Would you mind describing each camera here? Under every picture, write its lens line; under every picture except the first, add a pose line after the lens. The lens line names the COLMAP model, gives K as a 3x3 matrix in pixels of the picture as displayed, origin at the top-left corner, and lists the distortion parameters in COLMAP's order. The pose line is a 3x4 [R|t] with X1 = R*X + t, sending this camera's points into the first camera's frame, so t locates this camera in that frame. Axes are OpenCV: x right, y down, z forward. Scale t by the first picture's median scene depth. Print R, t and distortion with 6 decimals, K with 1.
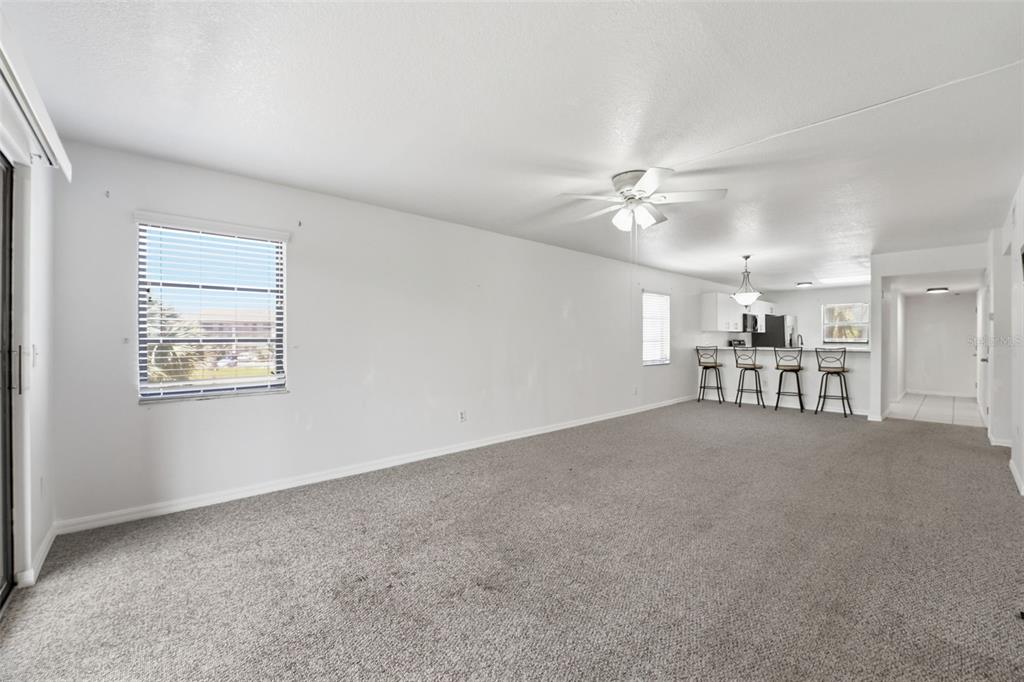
lens RADIAL K [[416.2, 0, 513.3], [0, 416.2, 339.1], [0, 0, 1]] dist [-0.026317, 0.000664]
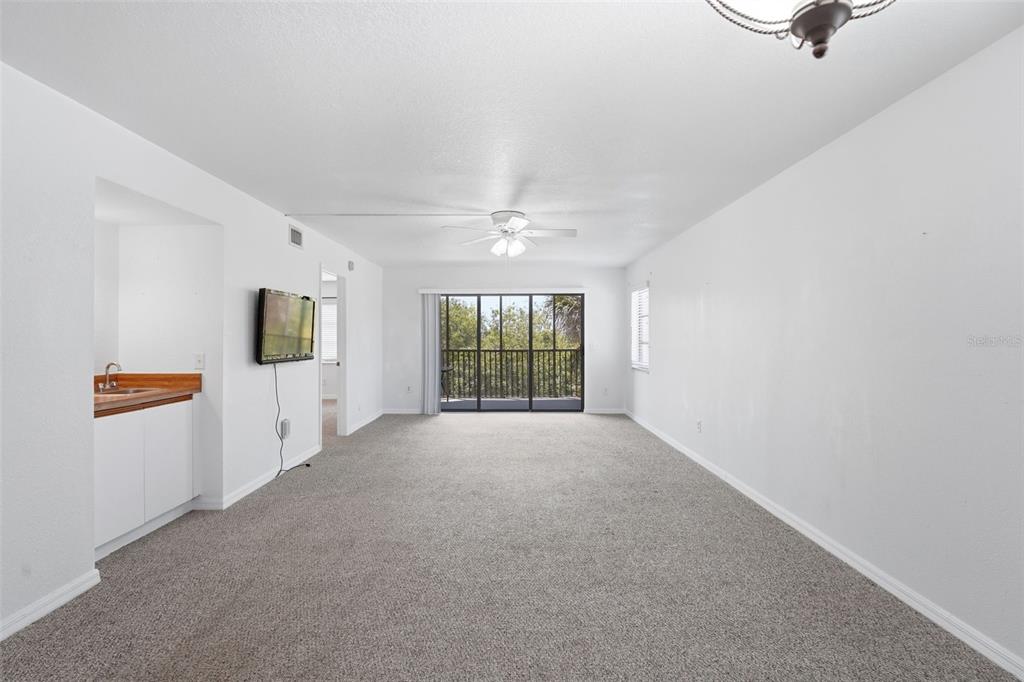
lens RADIAL K [[466.6, 0, 510.4], [0, 466.6, 336.5], [0, 0, 1]] dist [-0.018926, 0.000172]
pose [[-0.674778, 0.000472, -0.738020, 0.545459], [0.004686, 0.999982, -0.003645, -0.008769], [0.738006, -0.005918, -0.674769, 0.810726]]
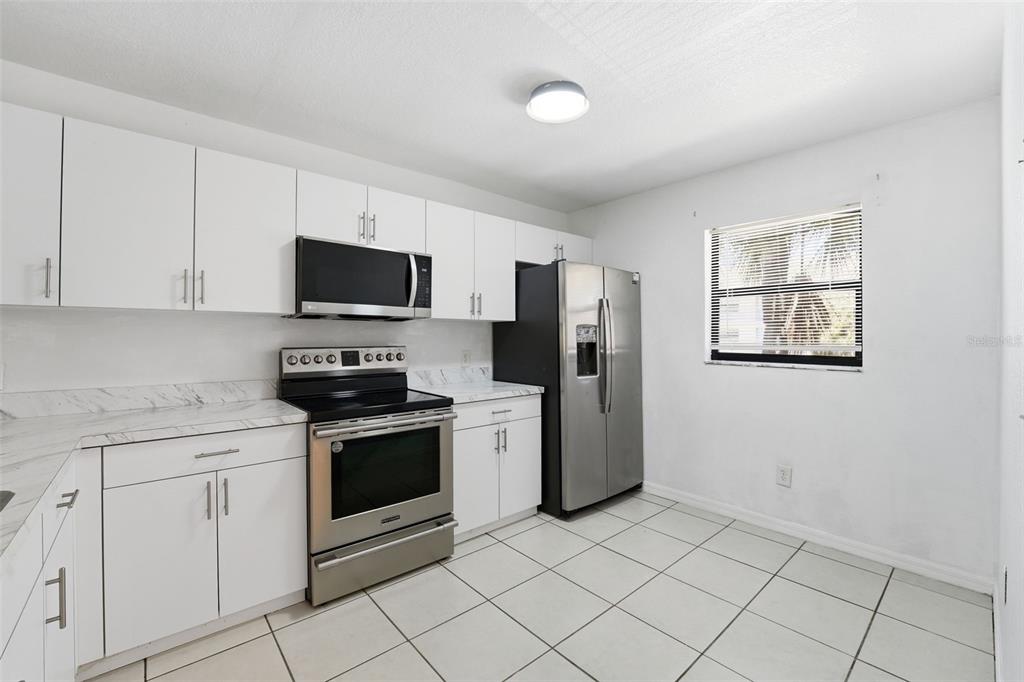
lens RADIAL K [[425.0, 0, 510.5], [0, 425.0, 333.8], [0, 0, 1]] dist [-0.022981, 0.000248]
pose [[0.999726, 0.004612, -0.022935, 0.815746], [-0.004690, 0.999983, -0.003345, -0.008058], [0.022919, 0.003452, 0.999731, 0.912607]]
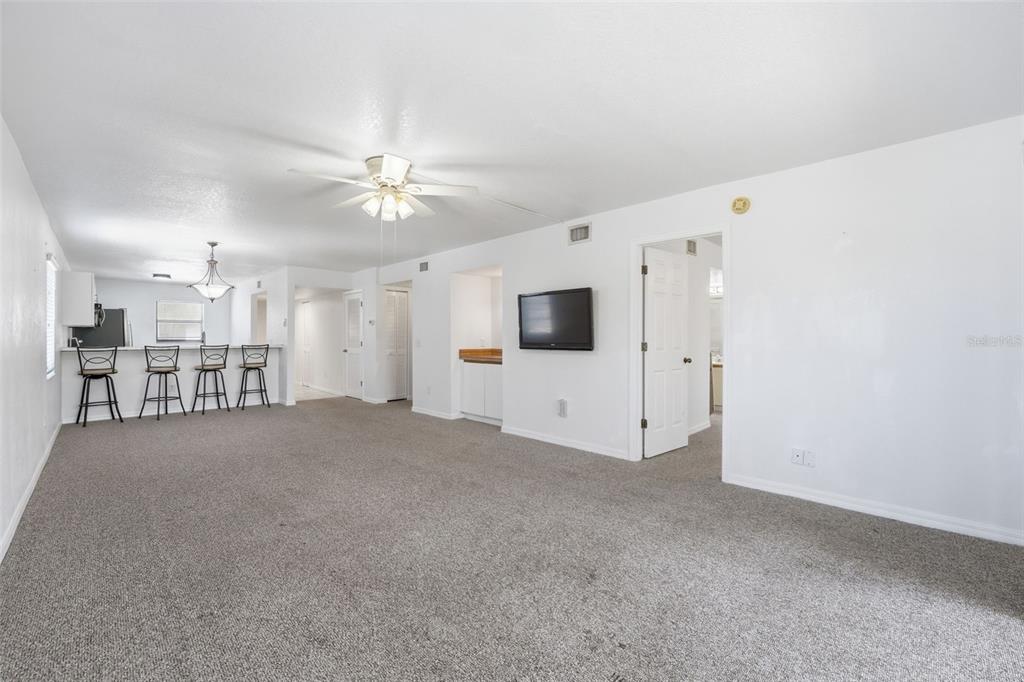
lens RADIAL K [[416.2, 0, 513.3], [0, 416.2, 339.1], [0, 0, 1]] dist [-0.026317, 0.000664]
pose [[-0.053395, -0.002734, 0.998570, -0.276200], [-0.001037, 0.999996, 0.002683, 0.001743], [-0.998573, -0.000892, -0.053397, 0.321273]]
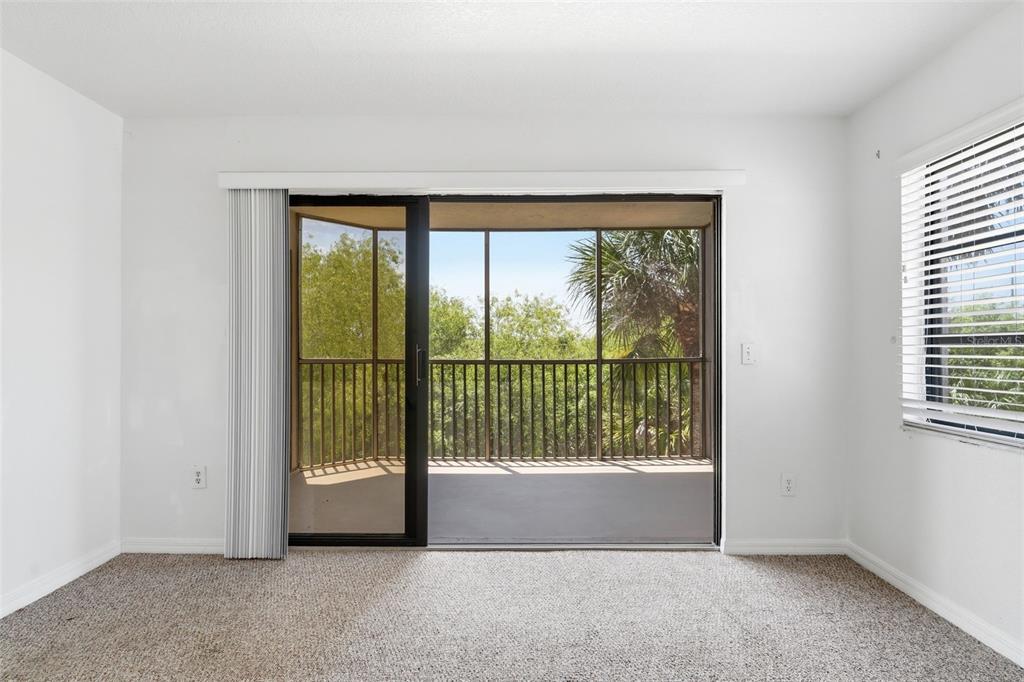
lens RADIAL K [[526.3, 0, 512.0], [0, 526.3, 341.0], [0, 0, 1]] dist [-0.009650, 0.000320]
pose [[-0.674414, -0.005298, -0.738335, 0.077159], [0.001656, 0.999961, -0.008688, 0.005226], [0.738352, -0.007082, -0.674379, 0.391641]]
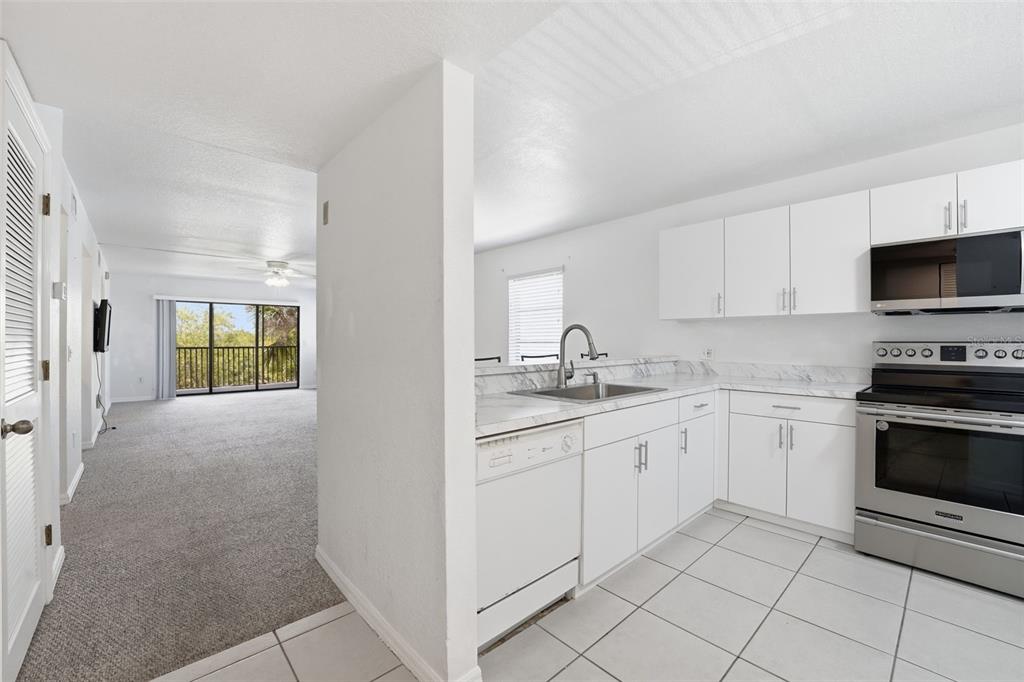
lens RADIAL K [[416.2, 0, 513.3], [0, 416.2, 339.1], [0, 0, 1]] dist [-0.026317, 0.000664]
pose [[0.005745, 0.000718, -0.999983, 0.987837], [0.002531, 0.999997, 0.000732, -0.001212], [0.999980, -0.002535, 0.005743, 0.907456]]
